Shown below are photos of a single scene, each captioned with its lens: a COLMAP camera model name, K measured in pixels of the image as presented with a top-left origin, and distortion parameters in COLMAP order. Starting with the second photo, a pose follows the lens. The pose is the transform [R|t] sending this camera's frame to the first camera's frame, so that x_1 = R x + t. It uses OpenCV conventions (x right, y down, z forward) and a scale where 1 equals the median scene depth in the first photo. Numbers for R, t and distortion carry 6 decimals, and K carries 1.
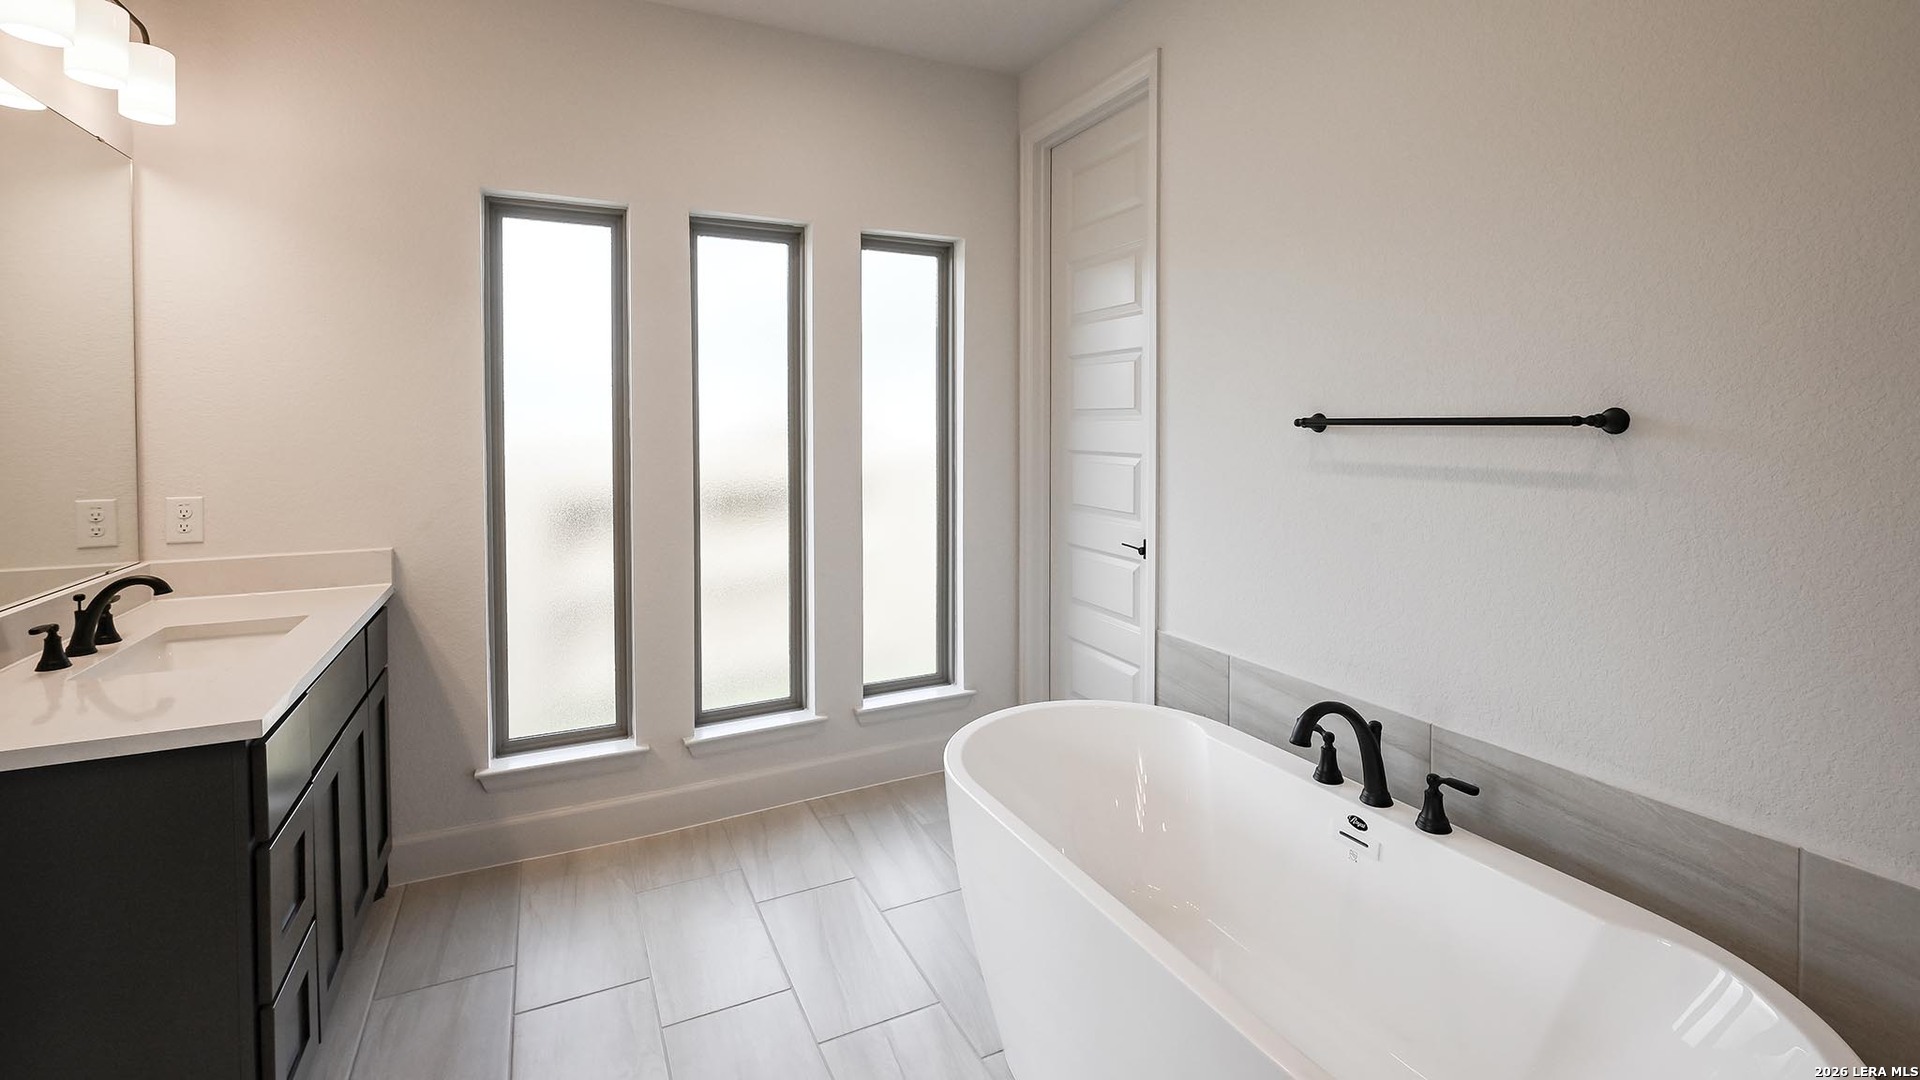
lens RADIAL K [[842.3, 0, 960.0], [0, 842.3, 540.0], [0, 0, 1]] dist [-0.000102, -0.000017]
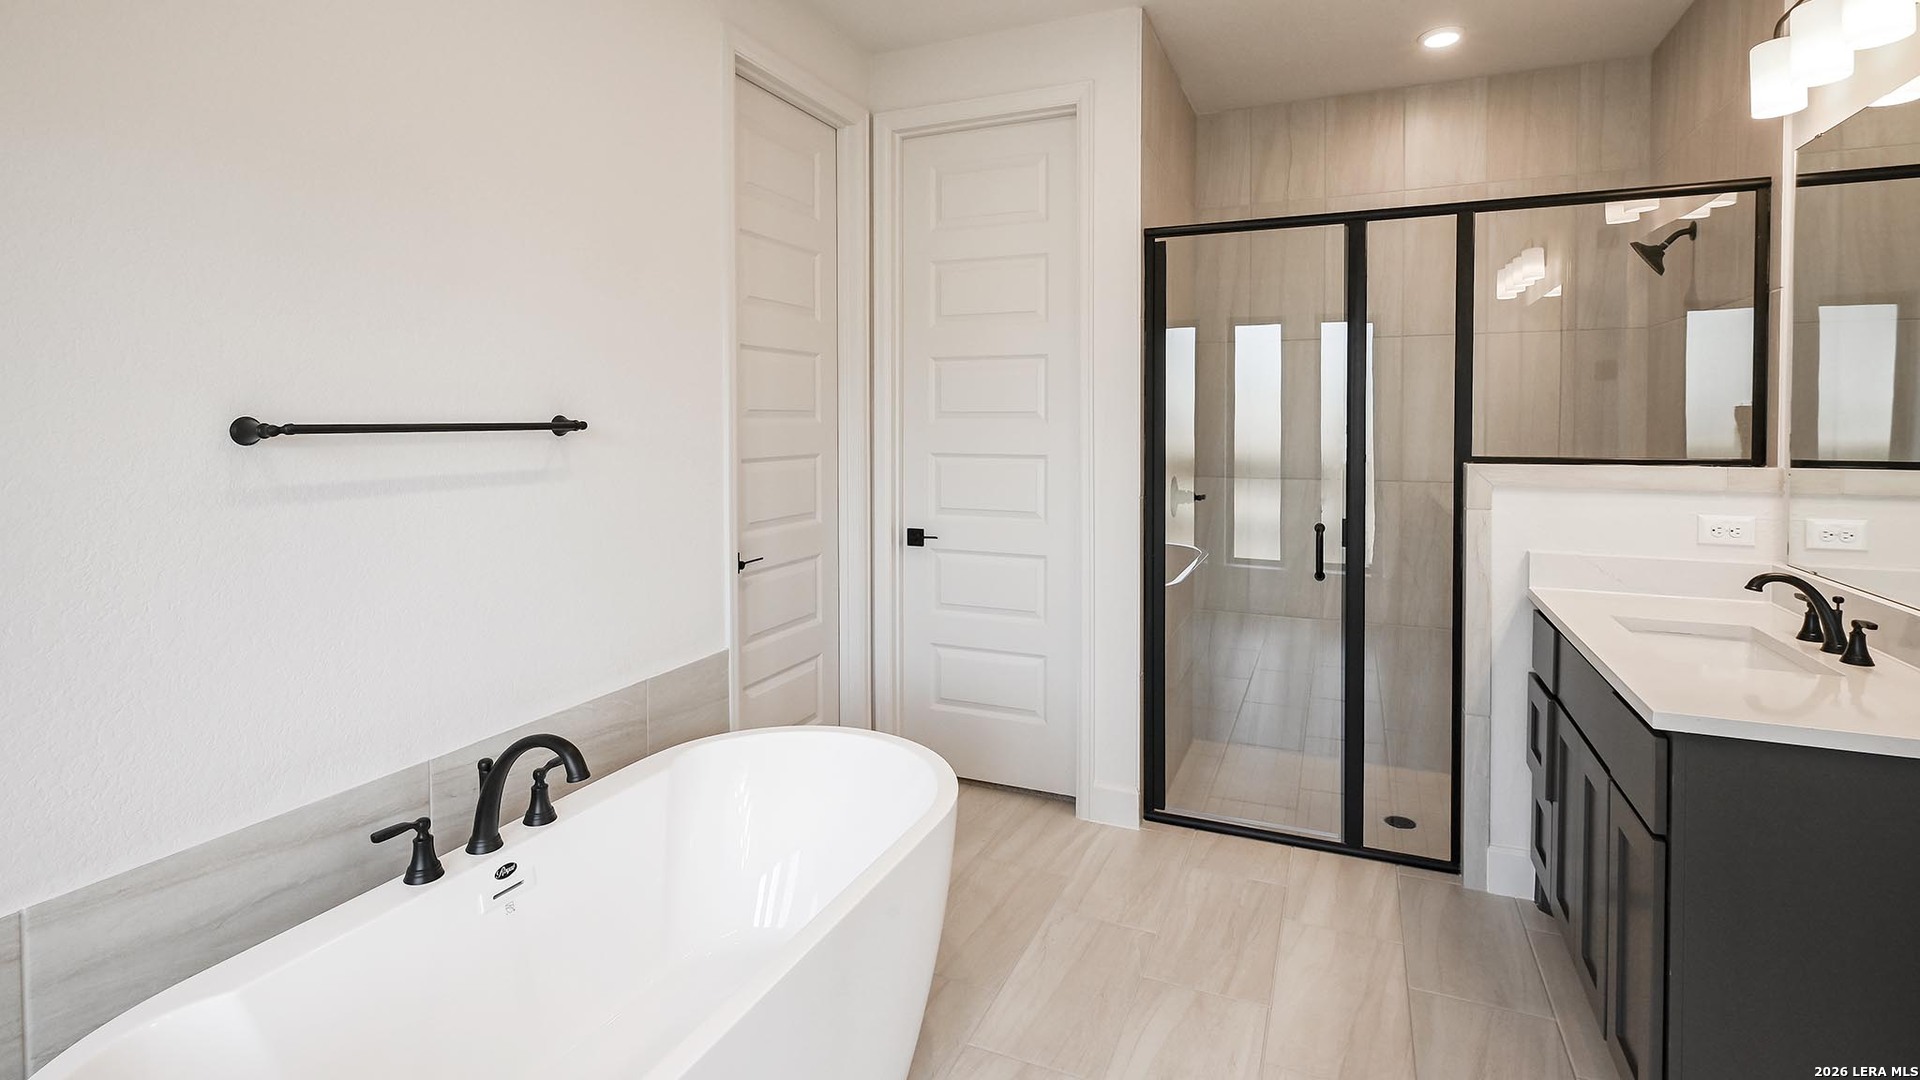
lens RADIAL K [[880.9, 0, 960.0], [0, 880.9, 540.0], [0, 0, 1]] dist [-0.001547, -0.000146]
pose [[-0.642746, -0.089664, 0.760814, -0.539867], [0.122787, 0.968230, 0.217841, -0.156918], [-0.756175, 0.233435, -0.611316, 1.153986]]
